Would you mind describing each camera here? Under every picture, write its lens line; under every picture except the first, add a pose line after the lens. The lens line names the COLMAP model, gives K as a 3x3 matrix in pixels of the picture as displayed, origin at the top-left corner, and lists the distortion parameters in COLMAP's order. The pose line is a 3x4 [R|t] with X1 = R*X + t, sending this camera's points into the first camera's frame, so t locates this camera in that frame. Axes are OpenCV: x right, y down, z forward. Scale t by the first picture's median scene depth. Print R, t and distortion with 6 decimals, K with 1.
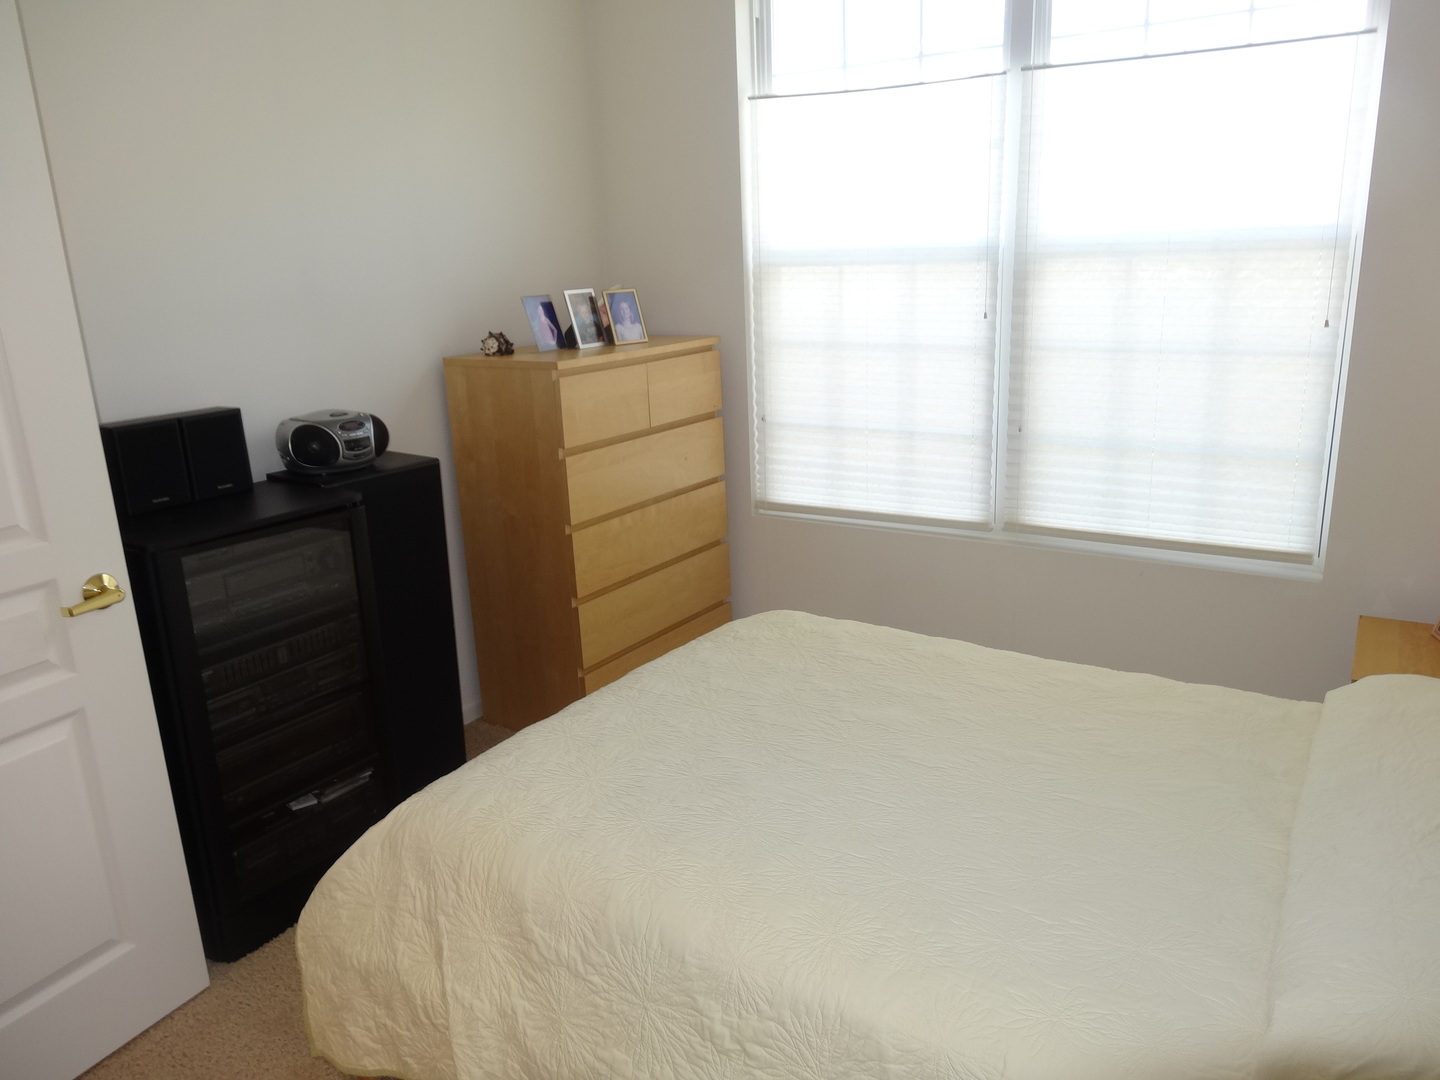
lens RADIAL K [[1063.9, 0, 718.0], [0, 1063.9, 544.0], [0, 0, 1]] dist [-0.005591, 0.006428]
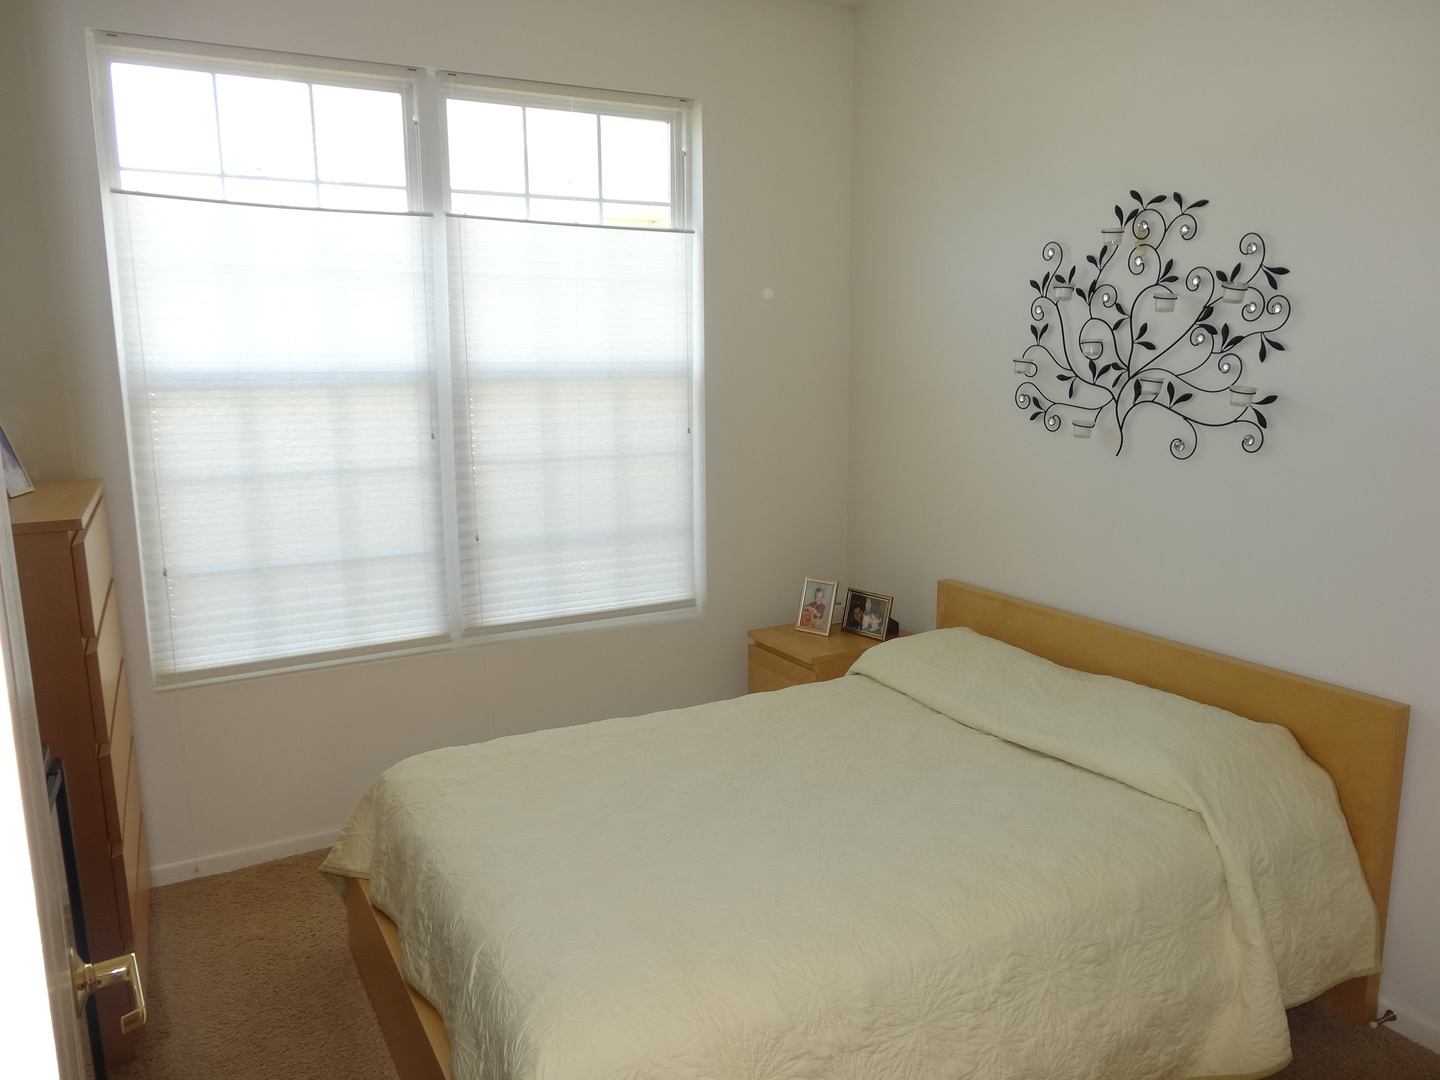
lens RADIAL K [[1063.9, 0, 718.0], [0, 1063.9, 544.0], [0, 0, 1]] dist [-0.005591, 0.006428]
pose [[0.474366, -0.120128, 0.872093, -0.524952], [0.229587, 0.973245, 0.009180, -0.055680], [-0.849863, 0.195866, 0.489254, 0.263284]]
